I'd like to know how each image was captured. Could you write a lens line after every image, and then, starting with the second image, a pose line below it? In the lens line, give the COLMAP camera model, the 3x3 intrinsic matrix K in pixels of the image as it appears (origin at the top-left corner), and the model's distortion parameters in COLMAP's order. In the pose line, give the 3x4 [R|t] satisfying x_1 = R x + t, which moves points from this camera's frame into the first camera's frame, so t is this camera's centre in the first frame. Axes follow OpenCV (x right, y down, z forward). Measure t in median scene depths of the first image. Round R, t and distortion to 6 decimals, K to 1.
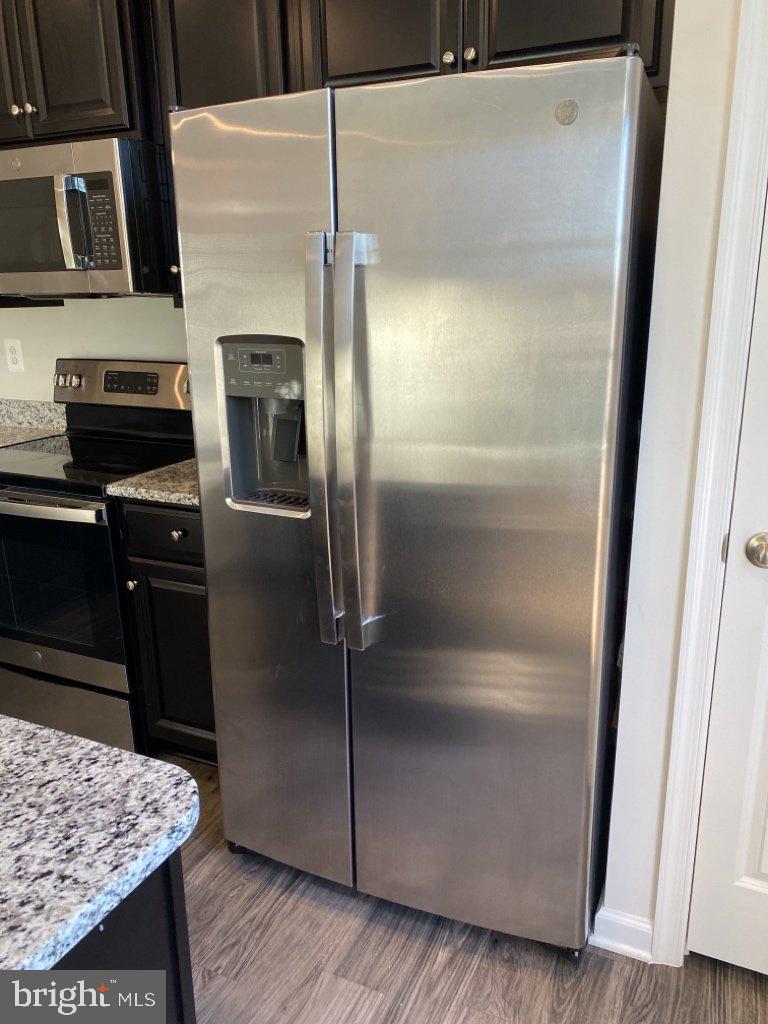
lens RADIAL K [[764.0, 0, 365.5], [0, 764.0, 515.1], [0, 0, 1]] dist [0.045410, -0.051317]
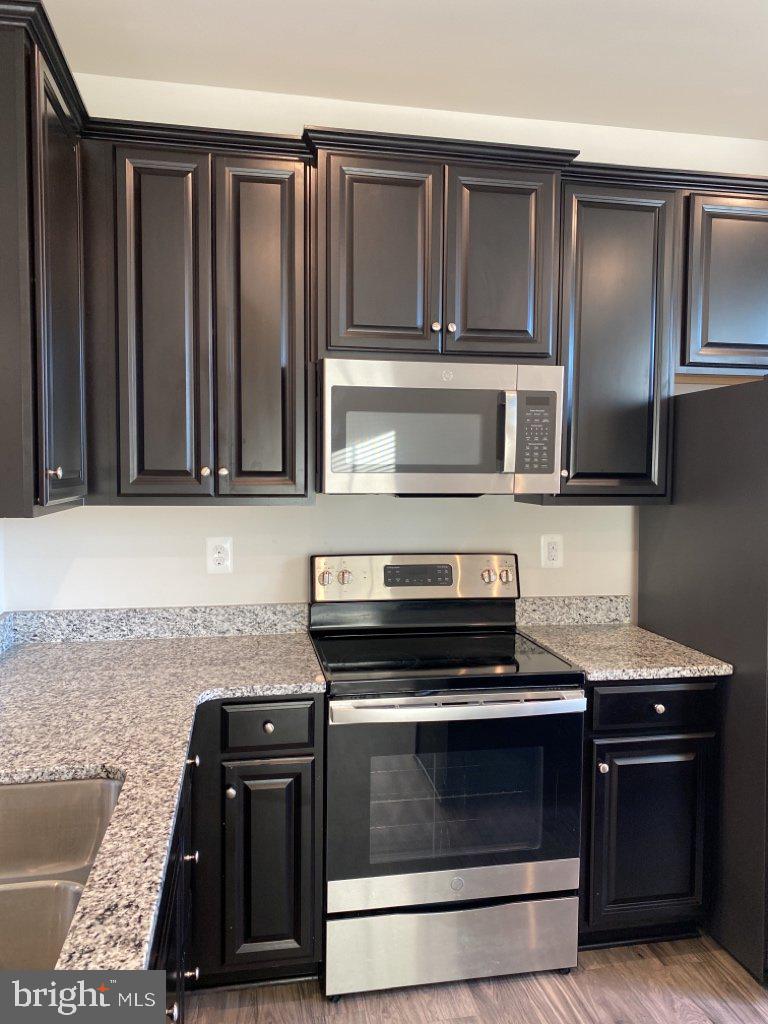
lens RADIAL K [[764.0, 0, 387.9], [0, 764.0, 515.4], [0, 0, 1]] dist [0.045410, -0.051317]
pose [[0.804654, -0.015584, 0.593540, -1.087720], [0.145549, 0.974332, -0.171737, -0.098585], [-0.575628, 0.224578, 0.786268, 0.263299]]
